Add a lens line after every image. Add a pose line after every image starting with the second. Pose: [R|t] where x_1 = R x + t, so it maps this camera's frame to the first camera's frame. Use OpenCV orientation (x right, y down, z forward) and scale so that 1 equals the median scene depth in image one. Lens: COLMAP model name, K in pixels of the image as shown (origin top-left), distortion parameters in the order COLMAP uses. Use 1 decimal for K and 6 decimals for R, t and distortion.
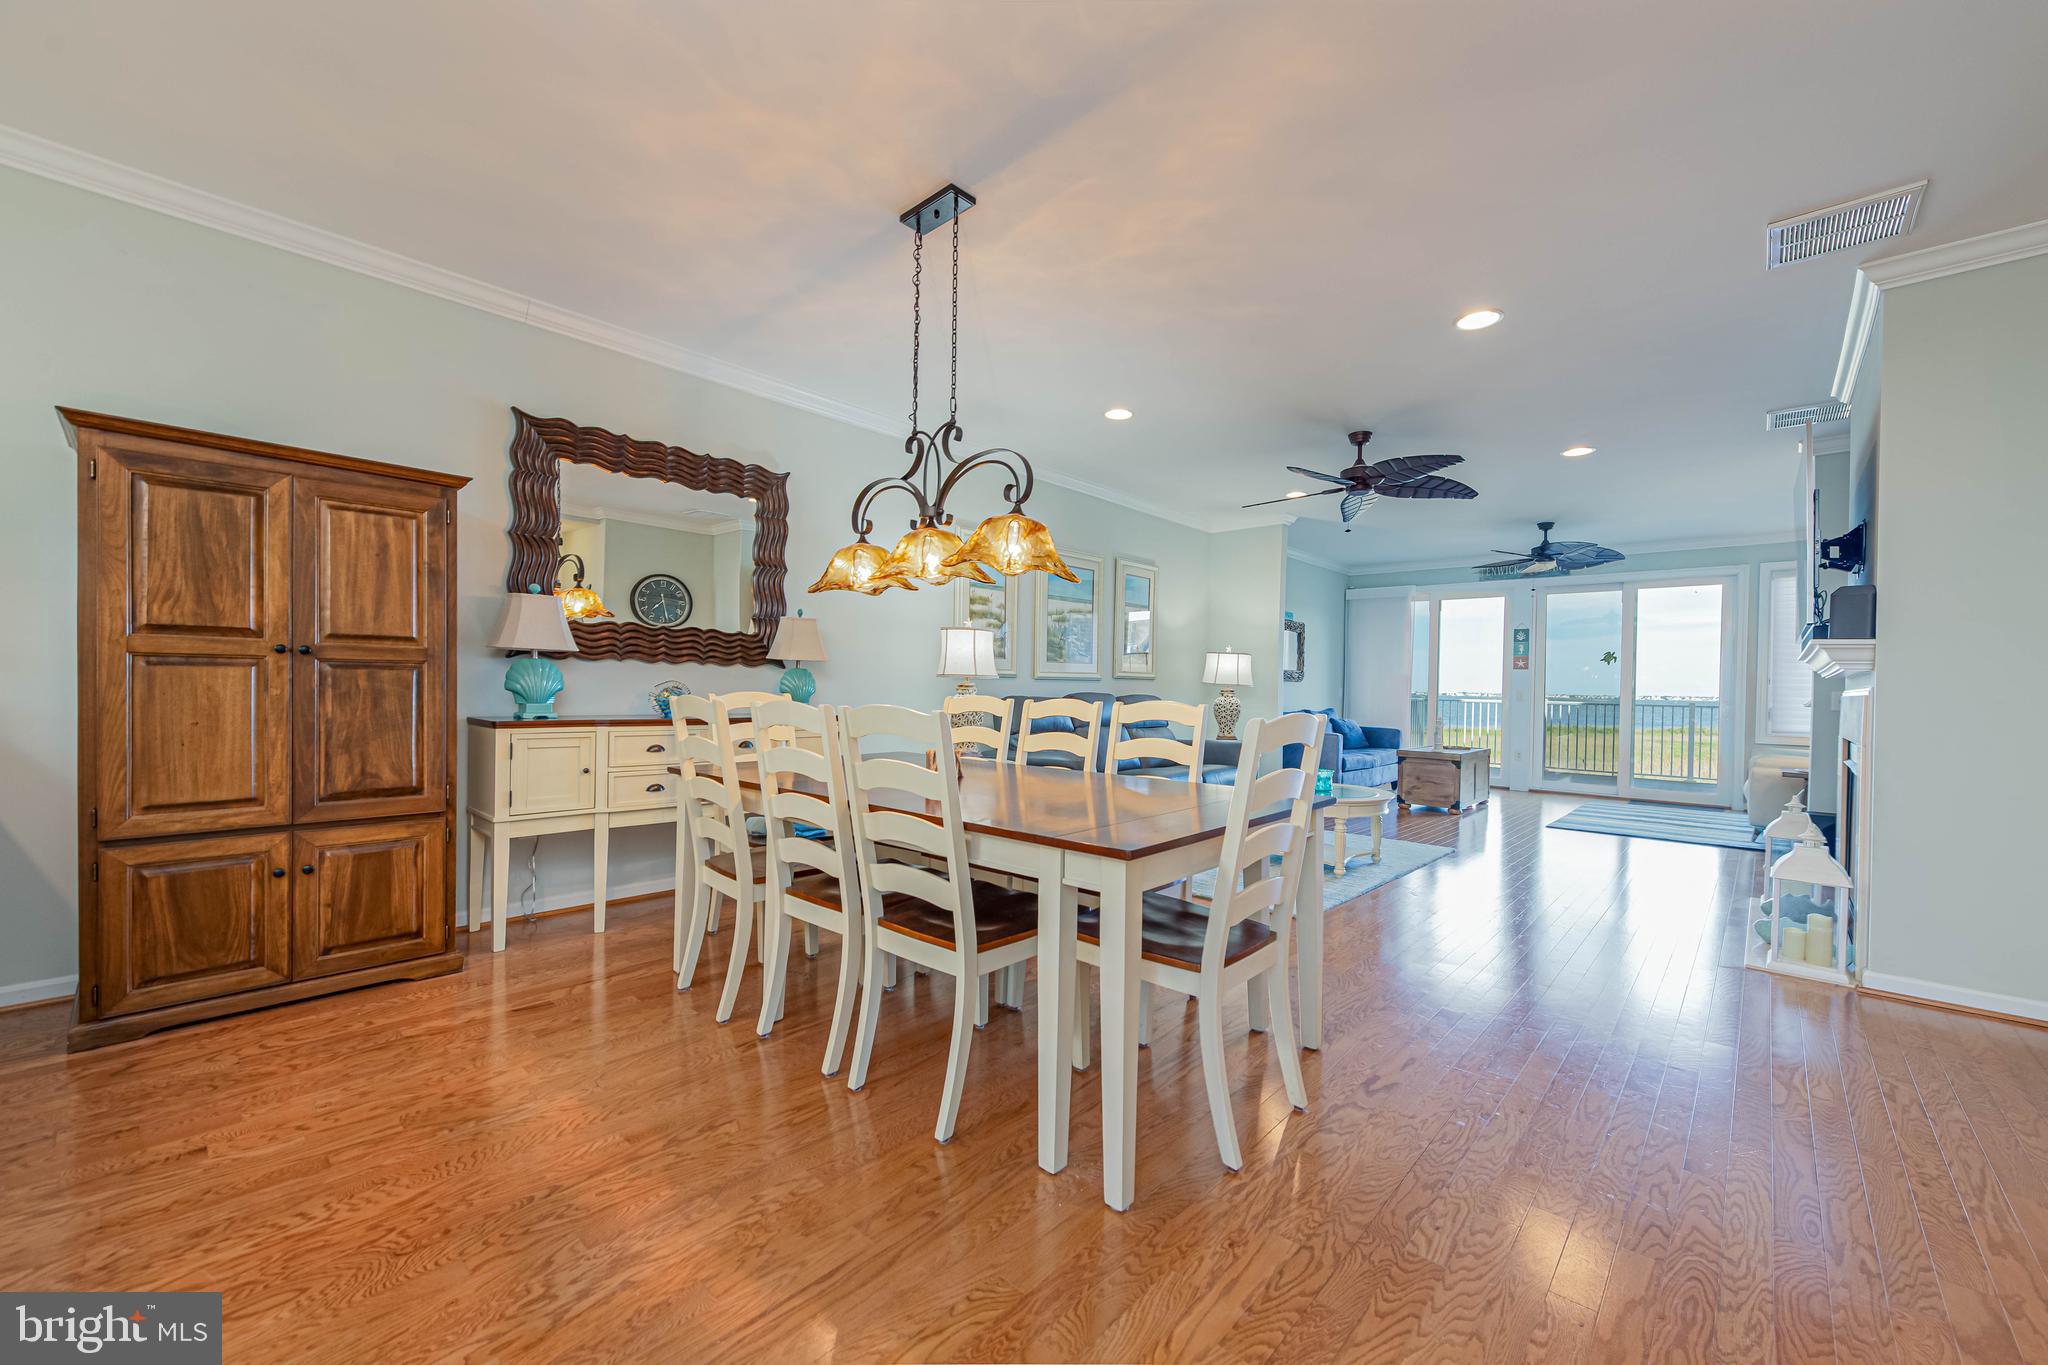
lens RADIAL K [[813.9, 0, 1078.2], [0, 813.9, 690.4], [0, 0, 1]] dist [0.000685, 0.000143]
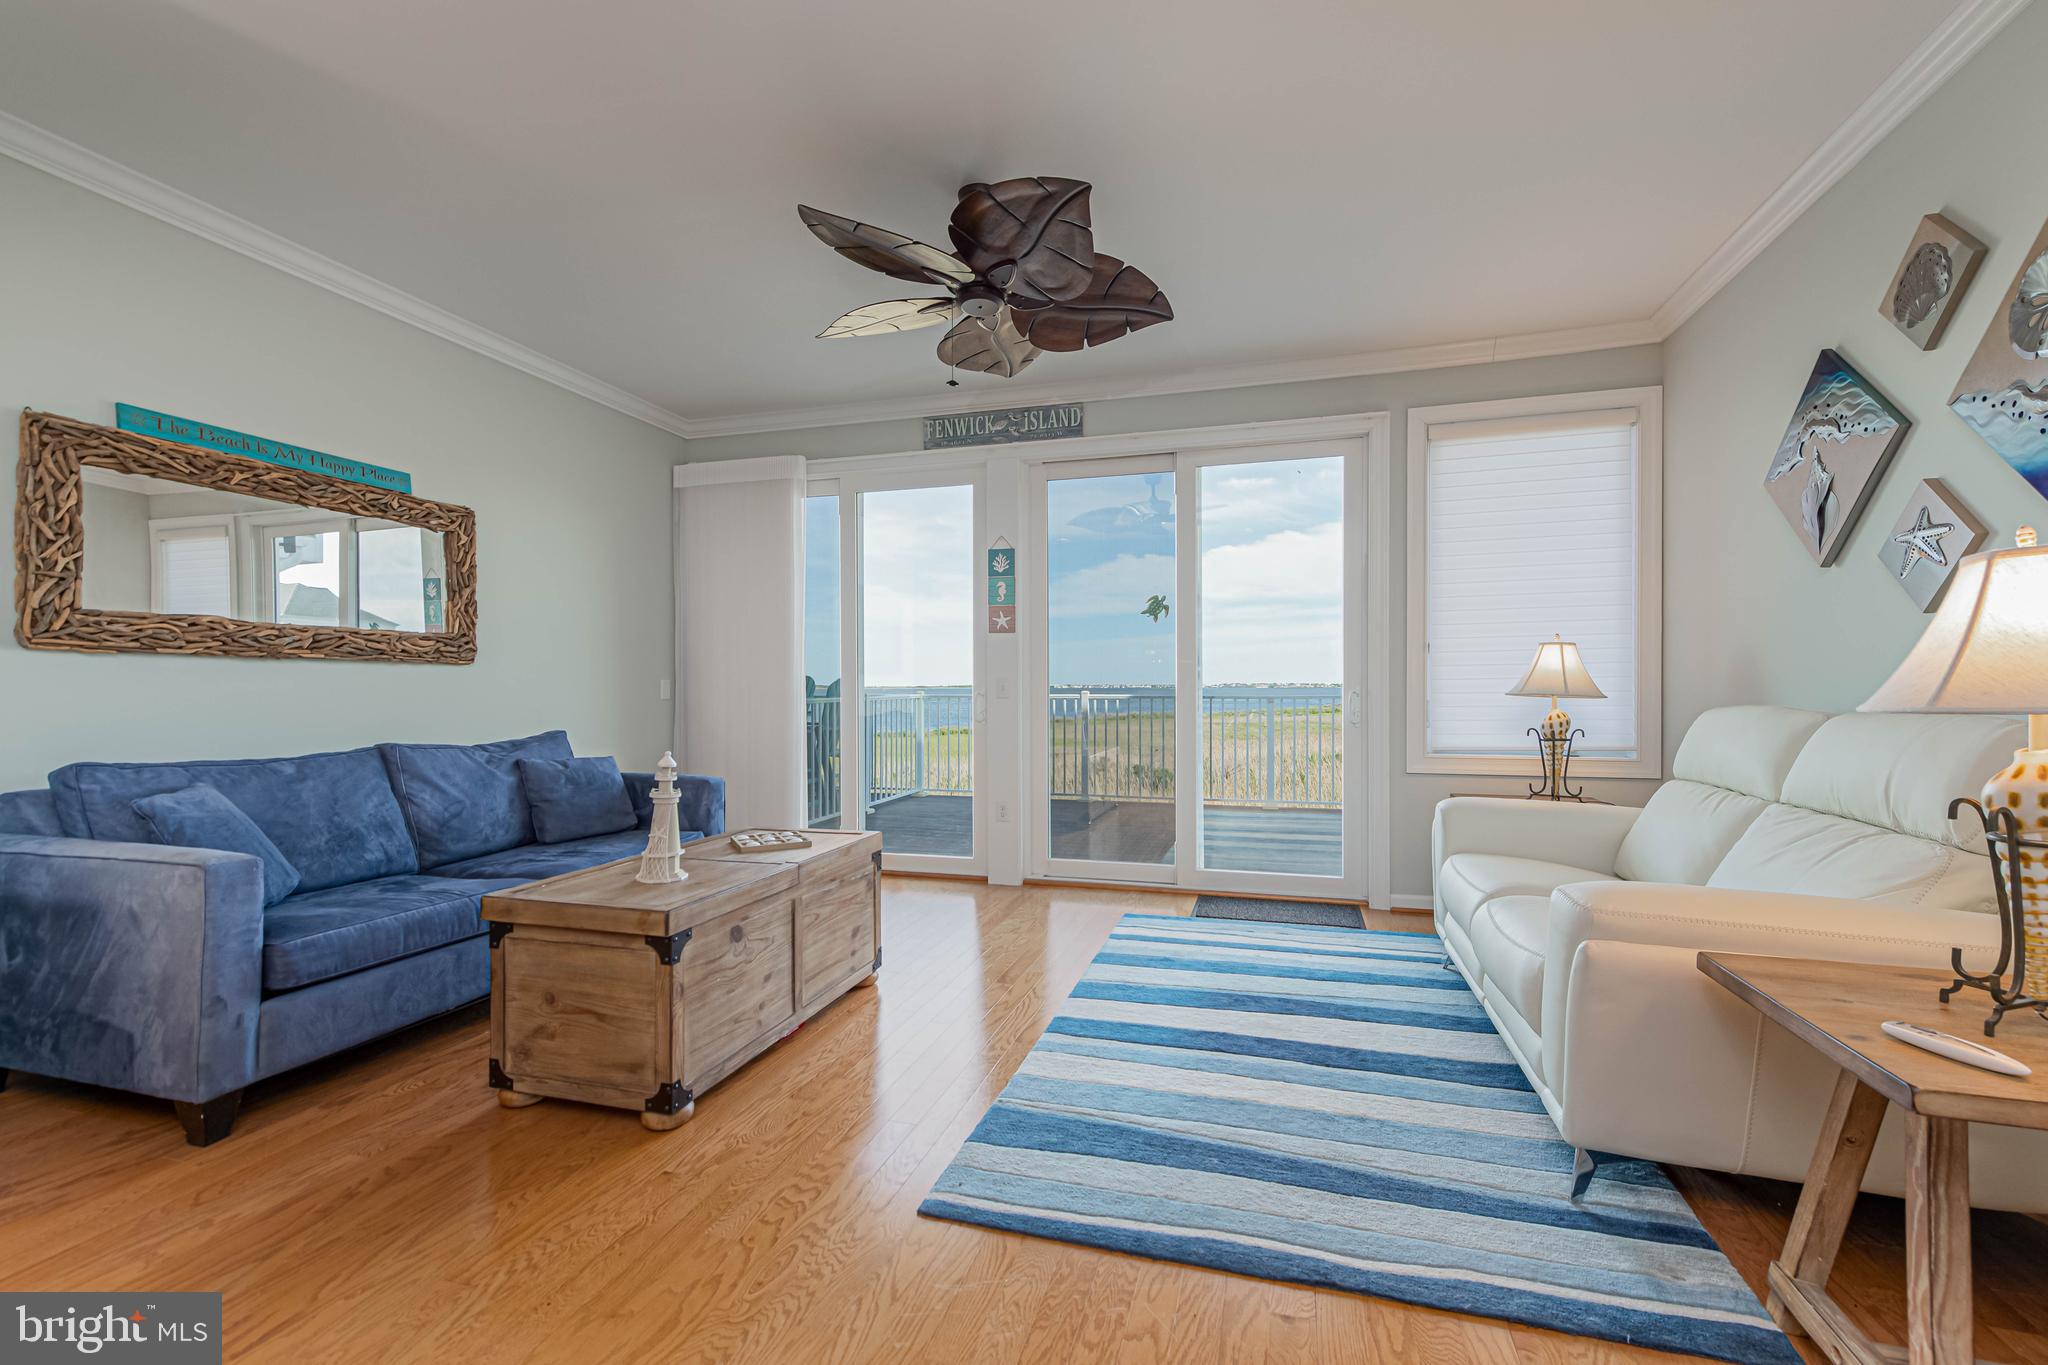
lens RADIAL K [[809.1, 0, 1082.3], [0, 809.1, 694.3], [0, 0, 1]] dist [0.000719, 0.000370]
pose [[0.898099, -0.026643, 0.438986, 0.761917], [0.022589, 0.999640, 0.014457, 0.009056], [-0.439213, -0.003067, 0.898378, 1.116726]]
